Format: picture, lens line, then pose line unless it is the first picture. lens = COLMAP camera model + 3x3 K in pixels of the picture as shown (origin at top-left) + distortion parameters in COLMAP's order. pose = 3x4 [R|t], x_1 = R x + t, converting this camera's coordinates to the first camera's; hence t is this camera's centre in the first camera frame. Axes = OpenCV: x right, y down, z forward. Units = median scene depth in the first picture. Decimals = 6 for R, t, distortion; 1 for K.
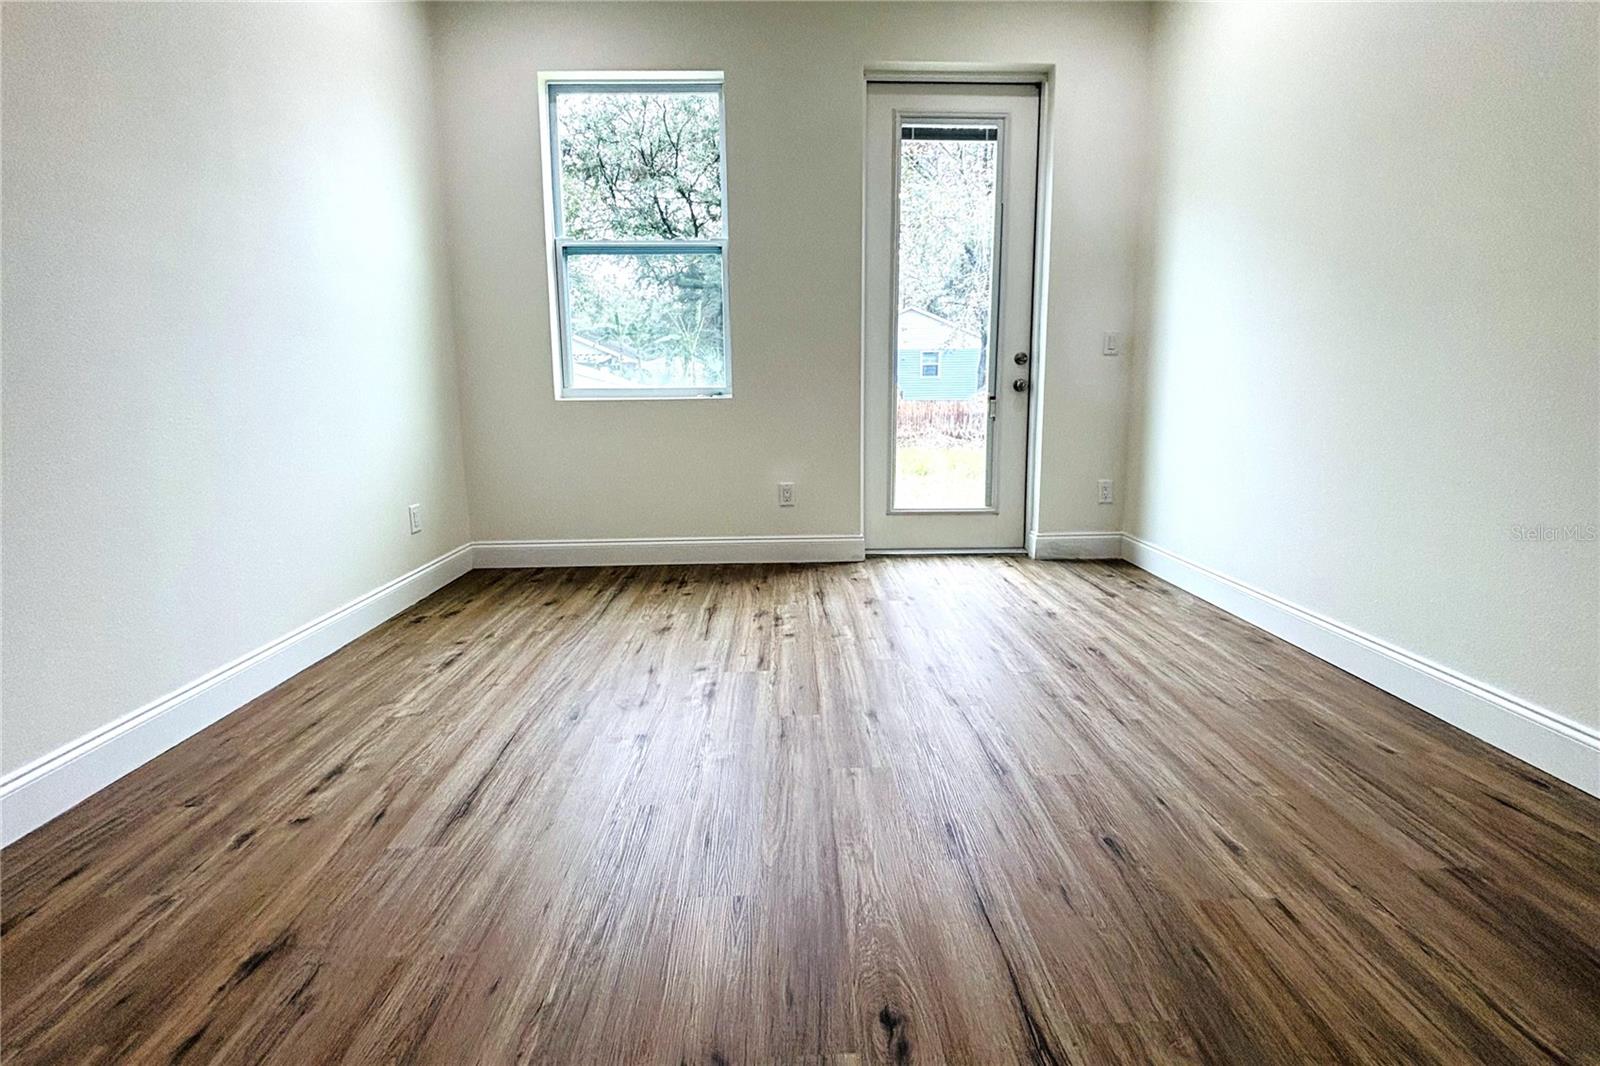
lens RADIAL K [[712.7, 0, 800.0], [0, 712.7, 533.0], [0, 0, 1]] dist [0.000287, 0.000212]
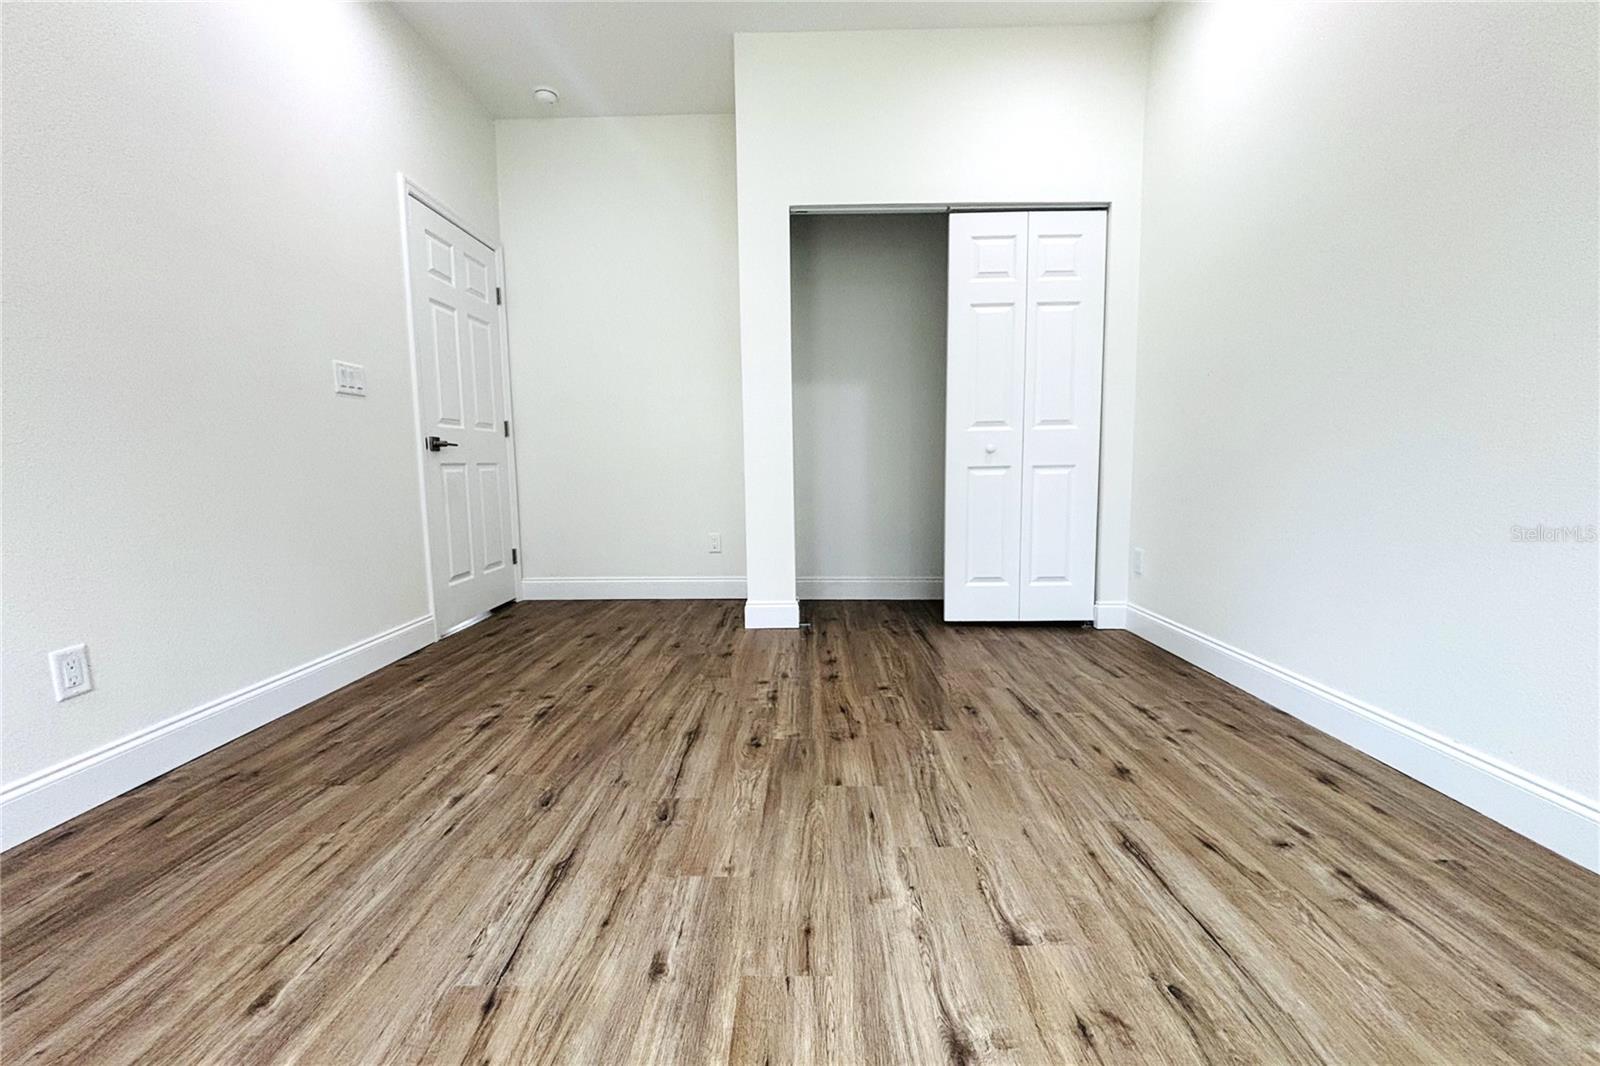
lens RADIAL K [[712.7, 0, 800.0], [0, 712.7, 533.0], [0, 0, 1]] dist [0.000287, 0.000212]
pose [[-0.999052, 0.019019, 0.039162, -0.060581], [0.029802, 0.954502, 0.296711, -0.332591], [-0.031737, 0.297597, -0.954164, 1.811968]]
